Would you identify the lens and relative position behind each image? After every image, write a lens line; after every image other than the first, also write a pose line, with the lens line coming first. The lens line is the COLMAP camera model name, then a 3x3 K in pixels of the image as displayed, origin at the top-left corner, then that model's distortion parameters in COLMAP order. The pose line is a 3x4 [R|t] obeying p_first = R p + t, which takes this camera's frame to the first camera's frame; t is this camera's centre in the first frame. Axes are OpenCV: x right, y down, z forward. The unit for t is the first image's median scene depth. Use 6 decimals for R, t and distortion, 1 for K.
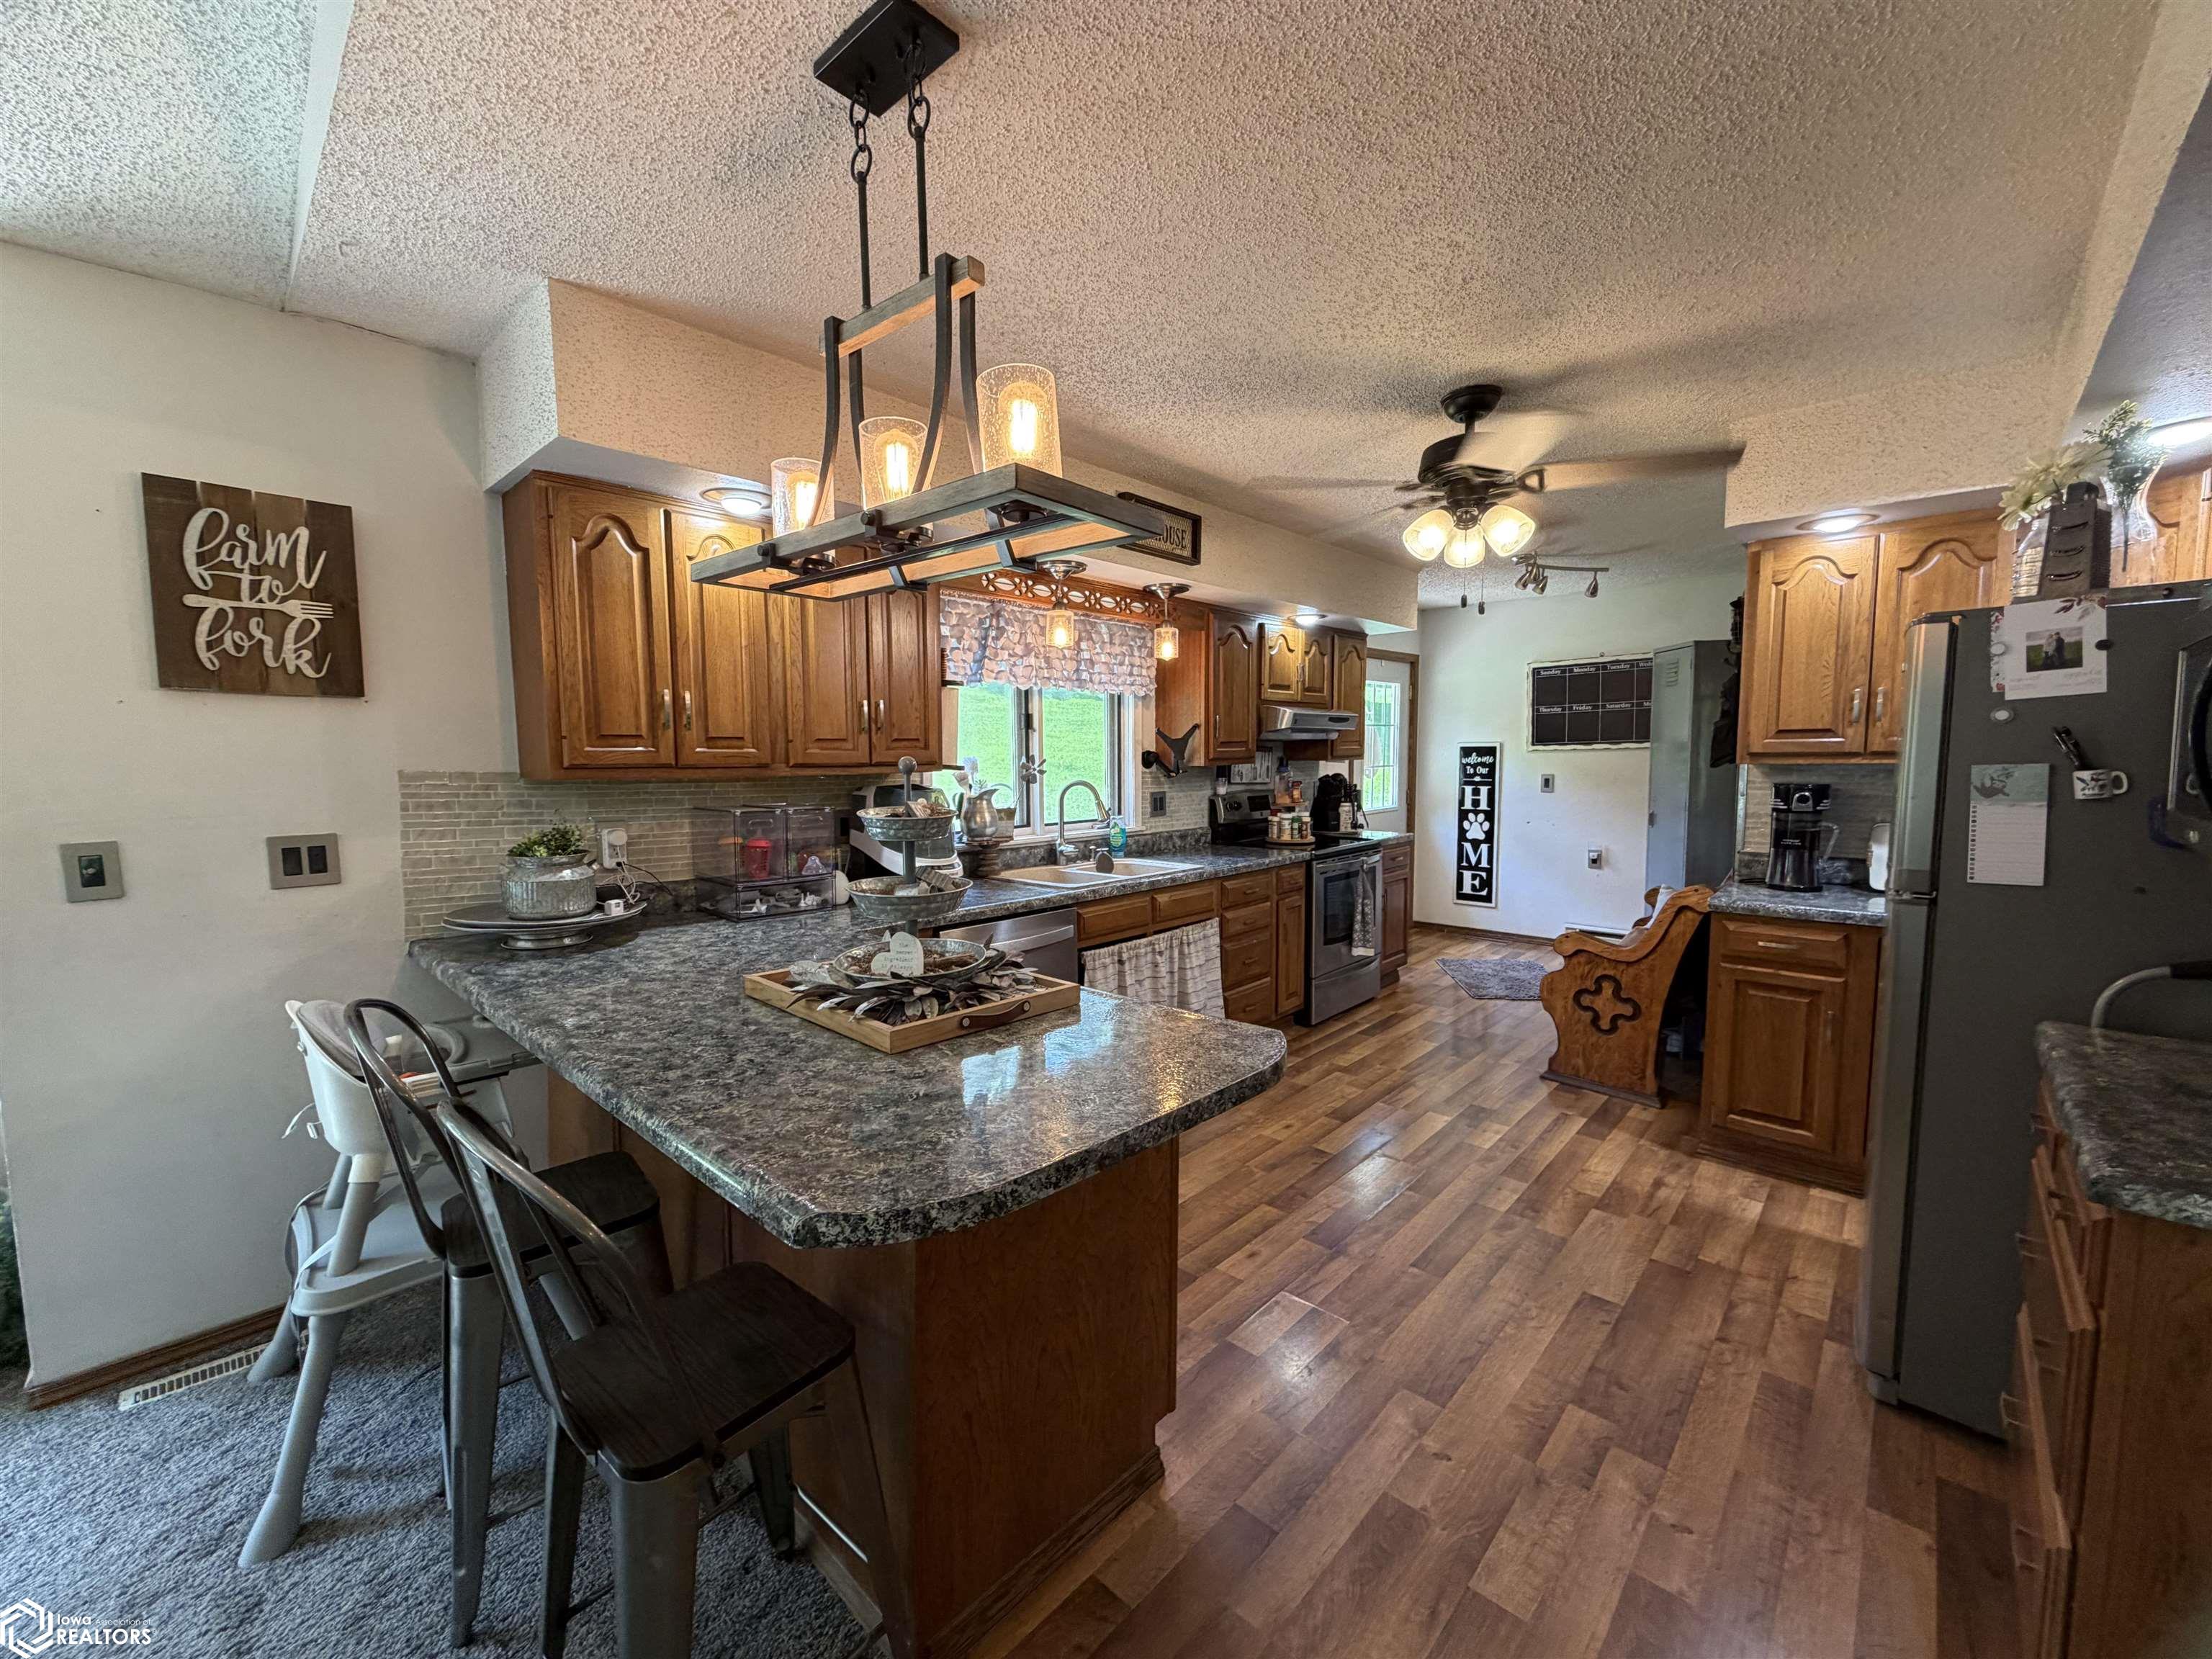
lens RADIAL K [[877.1, 0, 1101.1], [0, 877.1, 833.6], [0, 0, 1]] dist [-0.000392, -0.000098]
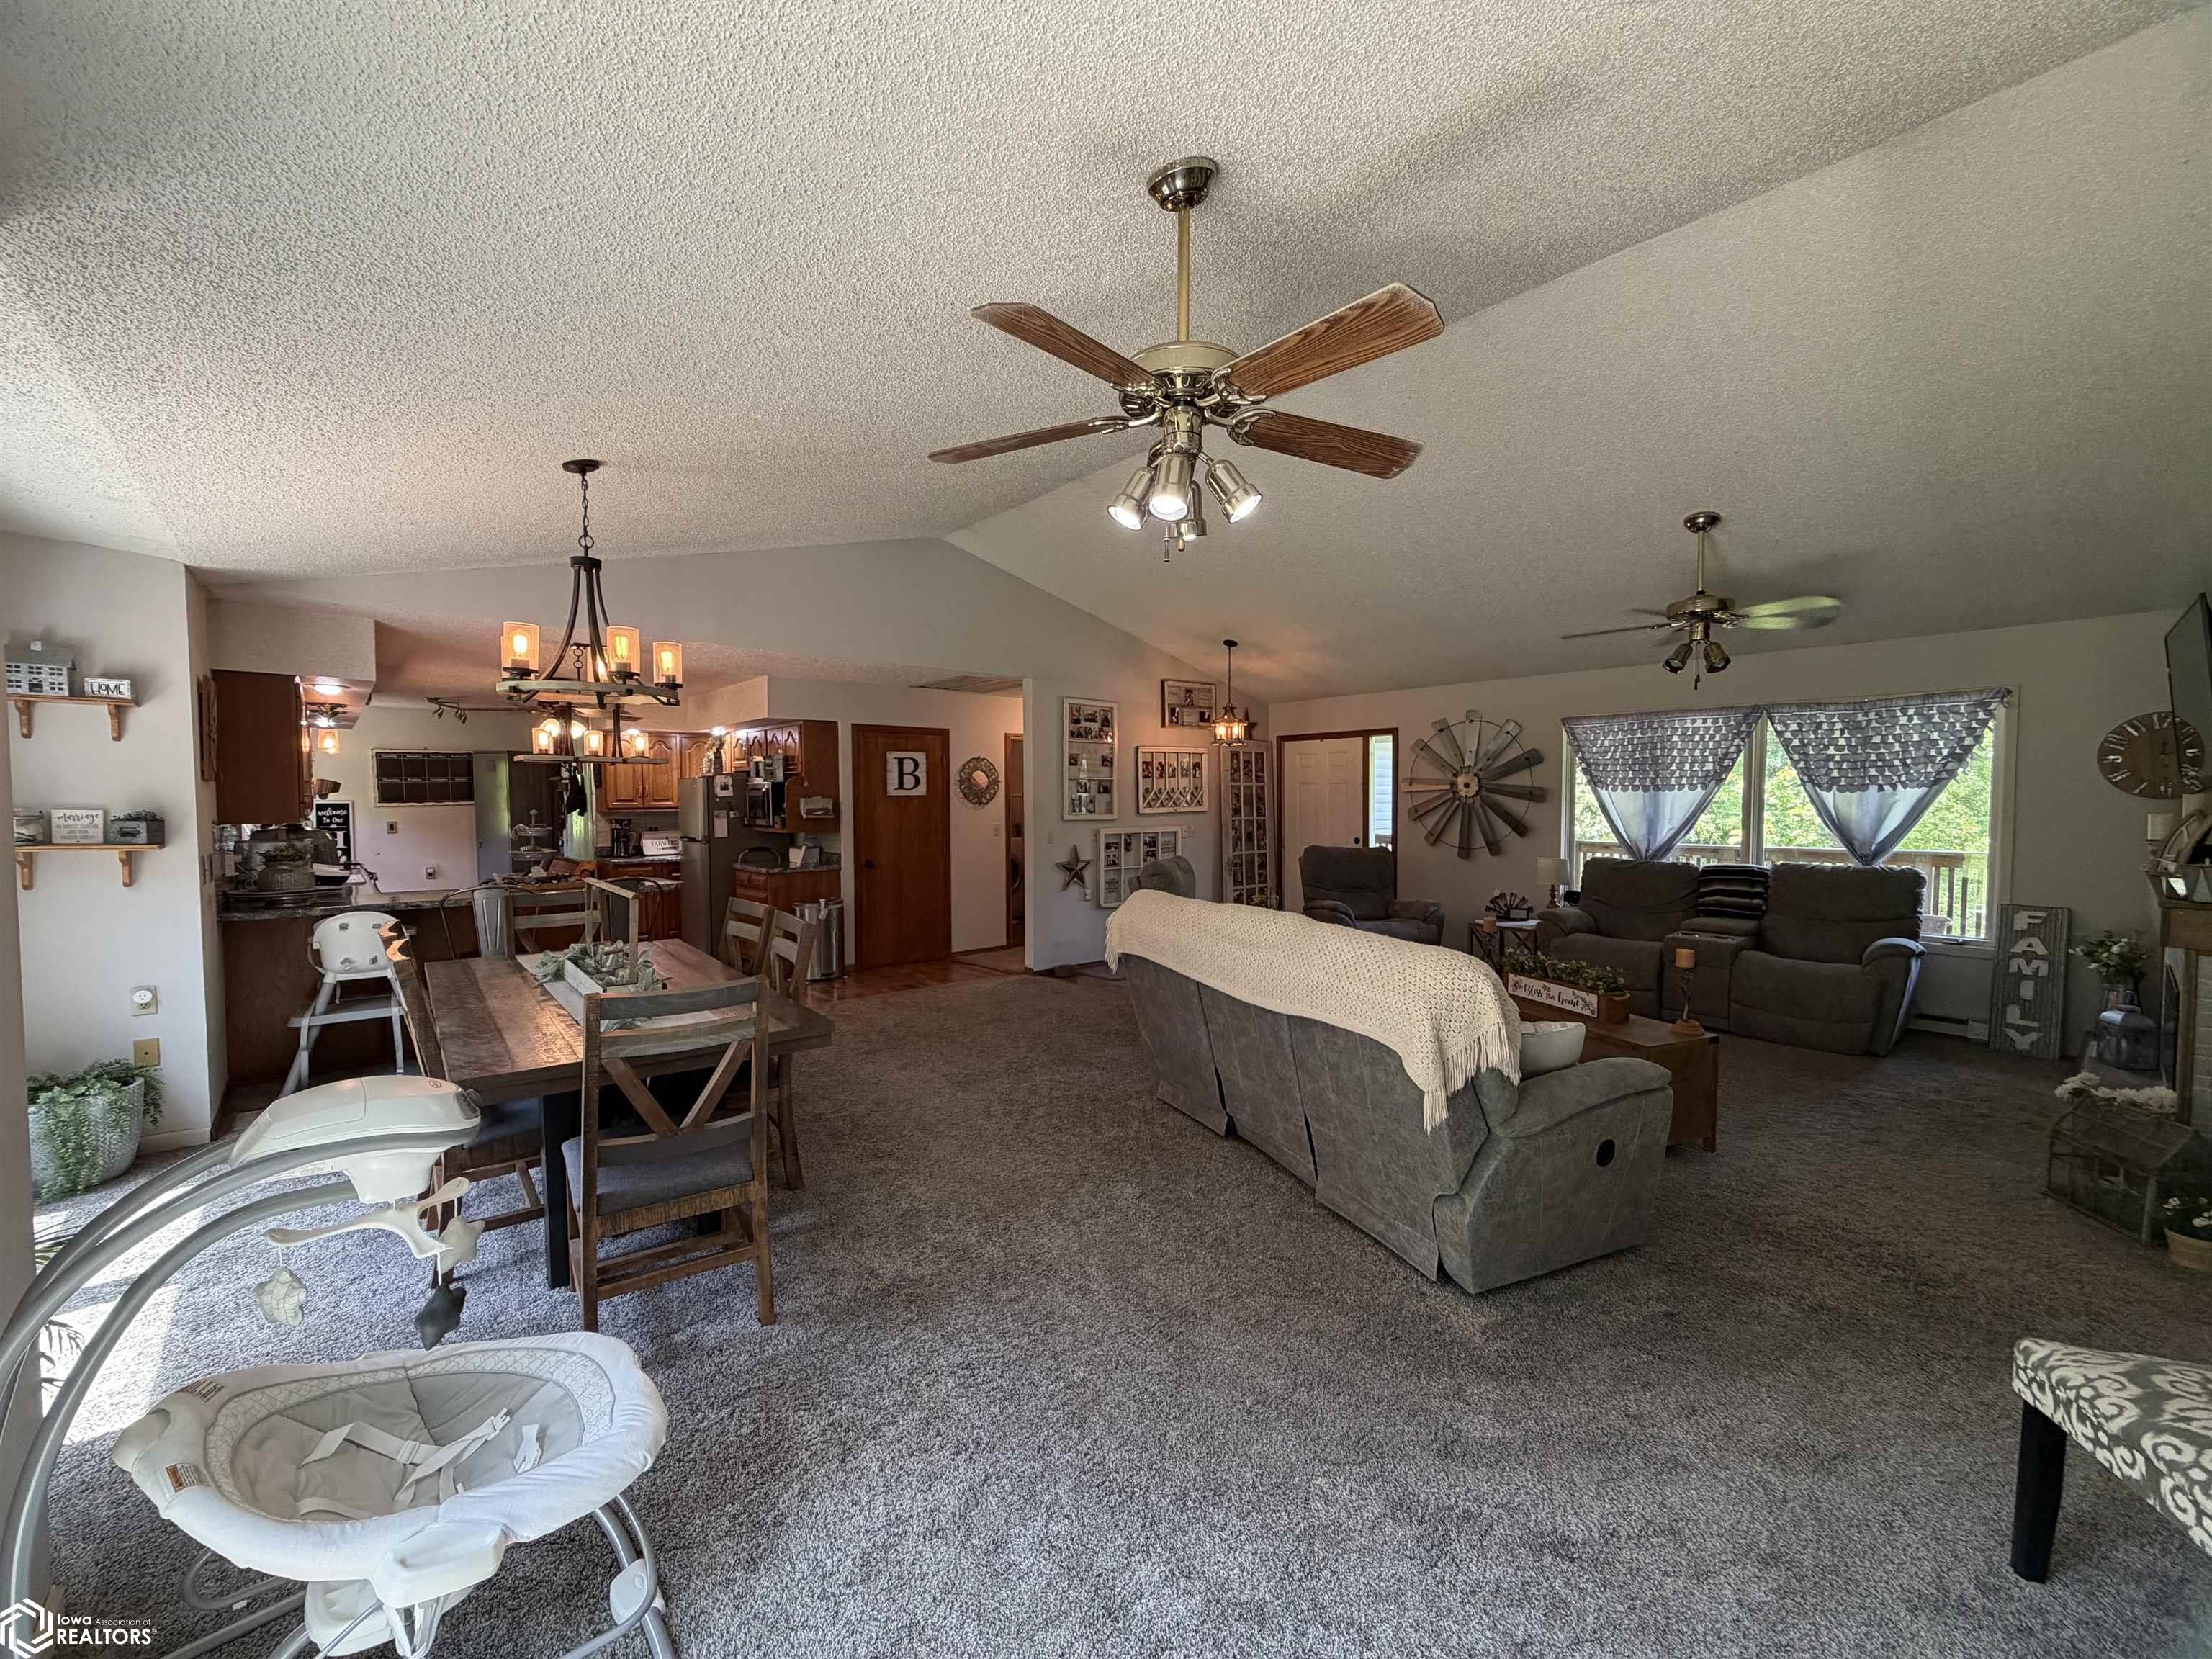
lens RADIAL K [[877.1, 0, 1098.6], [0, 877.1, 832.5], [0, 0, 1]] dist [-0.000392, -0.000098]
pose [[0.096029, -0.031705, 0.994873, -1.471543], [0.092471, 0.995454, 0.022798, 0.049982], [-0.991074, 0.089808, 0.098525, -0.617126]]
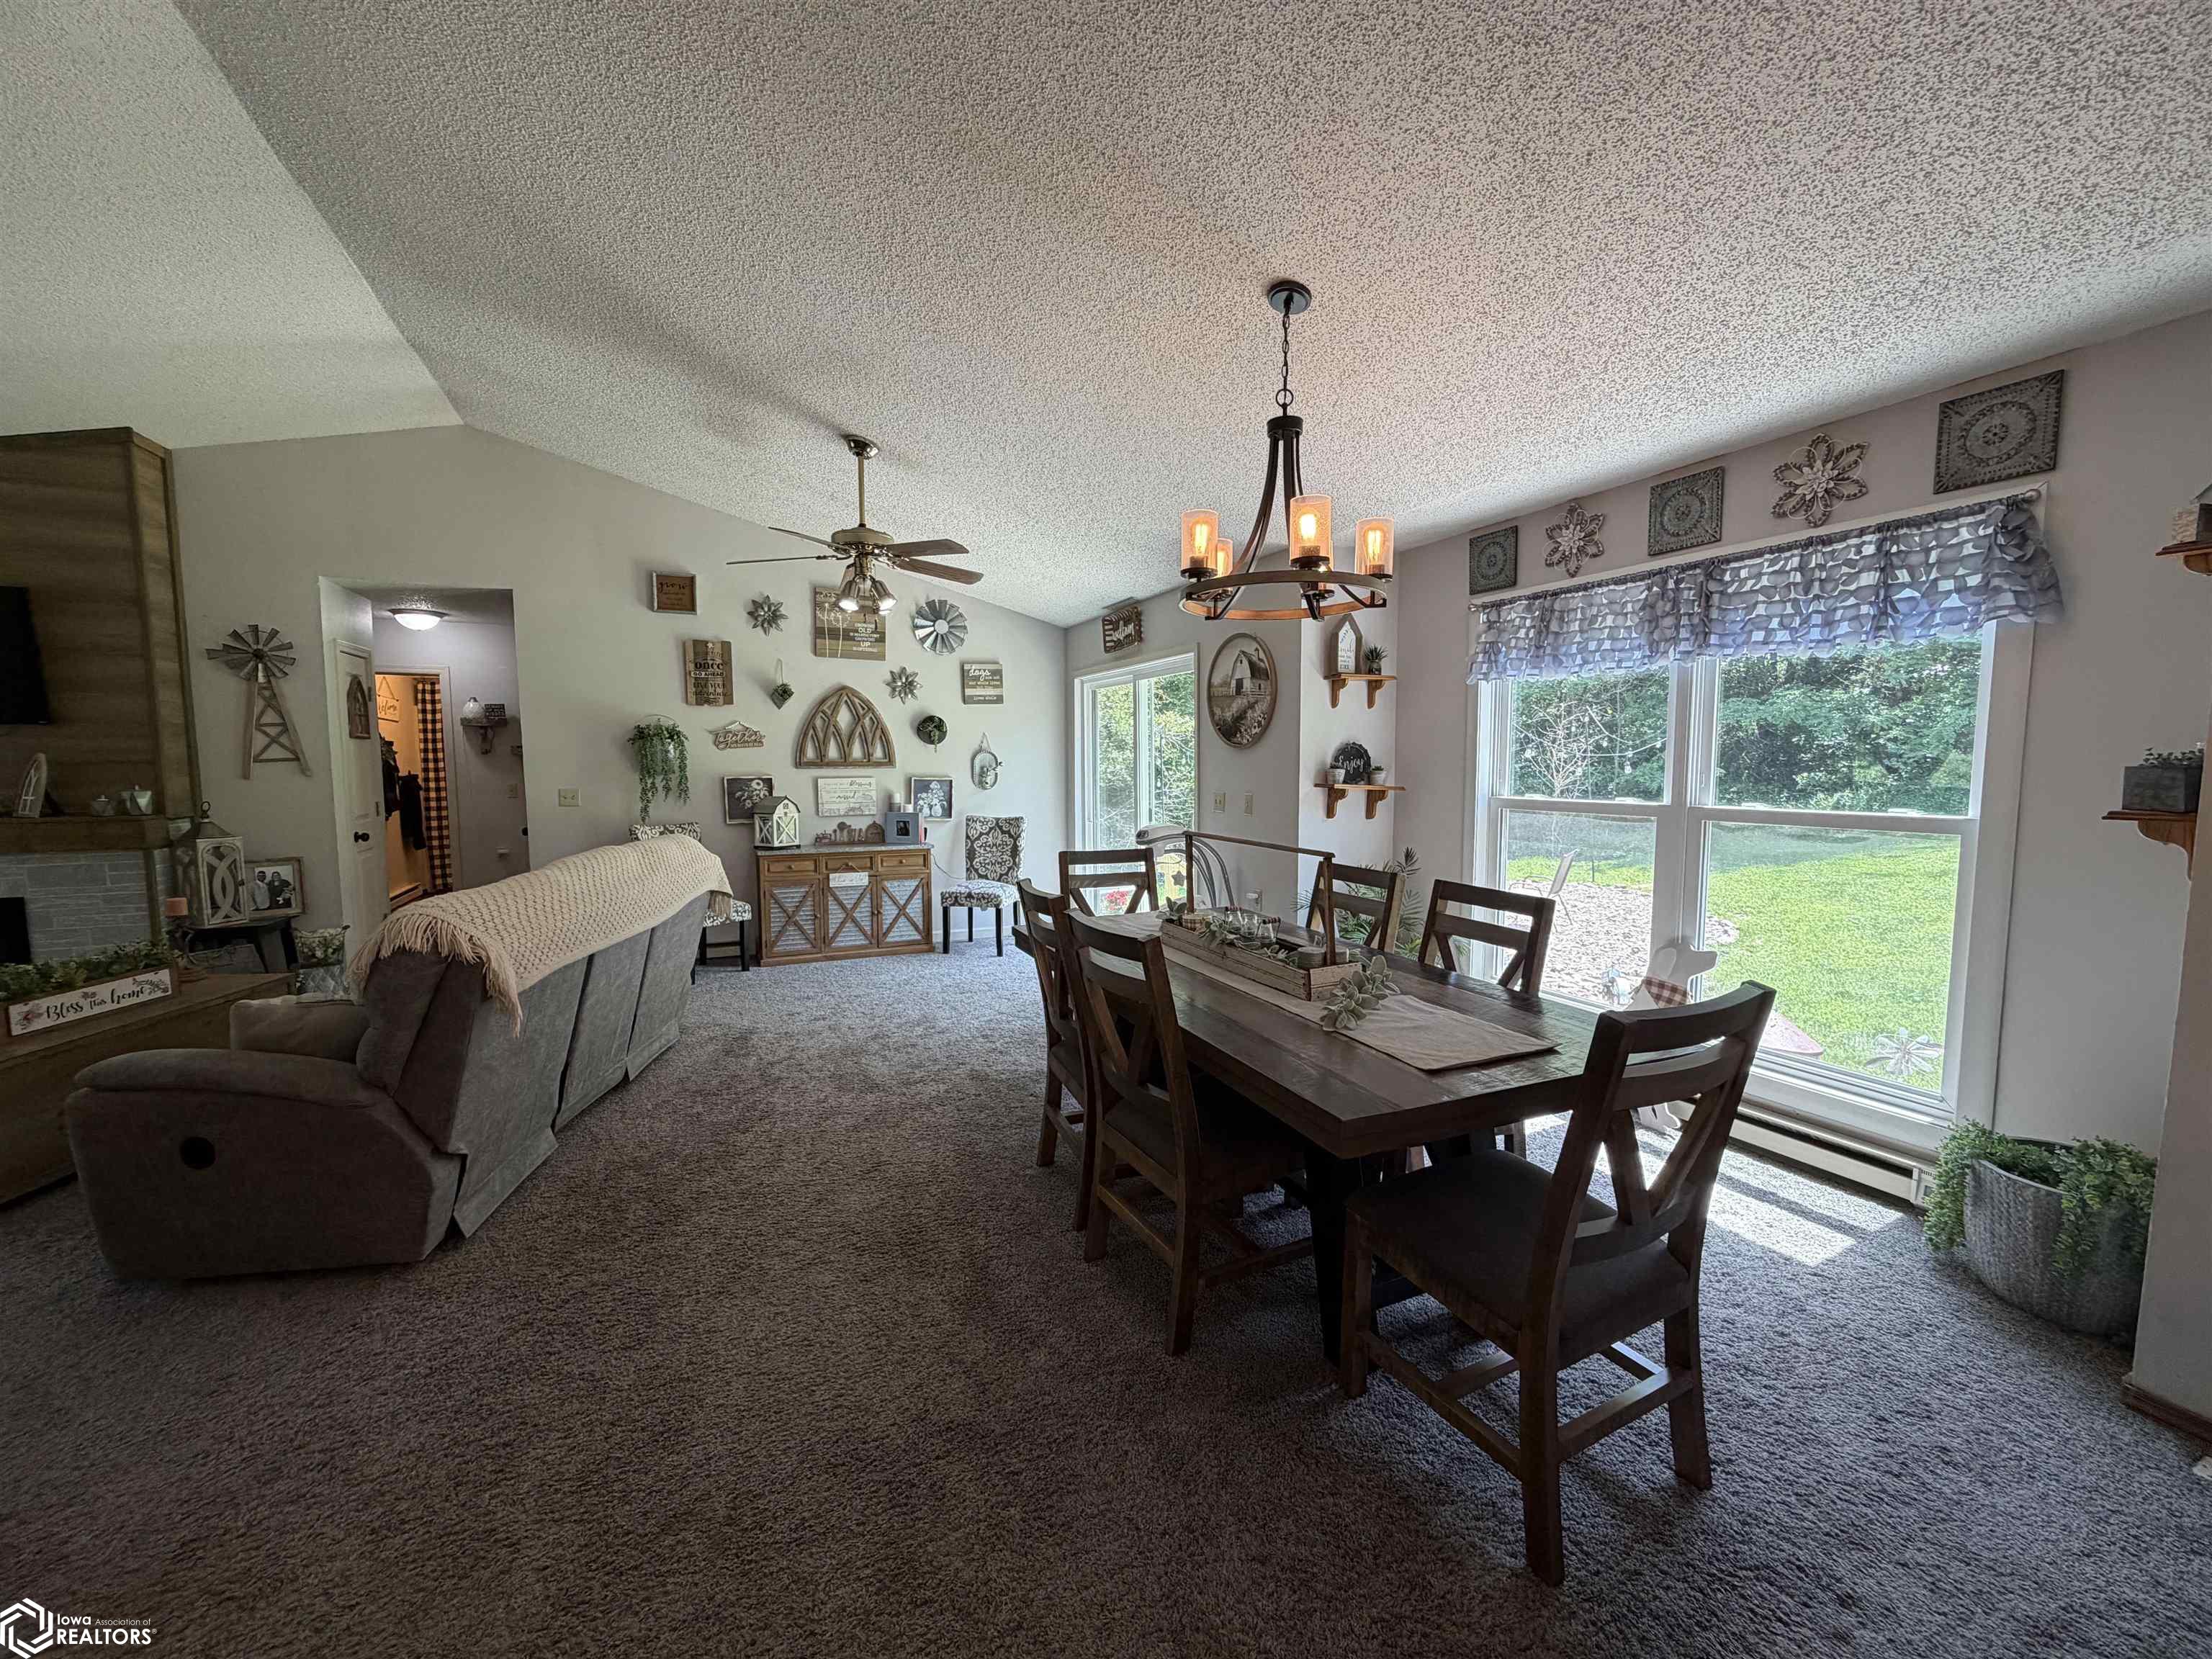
lens RADIAL K [[877.1, 0, 1099.0], [0, 877.1, 833.5], [0, 0, 1]] dist [-0.000392, -0.000098]
pose [[-0.372427, 0.093496, -0.923340, 0.043794], [-0.082174, 0.987683, 0.133156, -0.013501], [0.924417, 0.125465, -0.360156, 0.091706]]
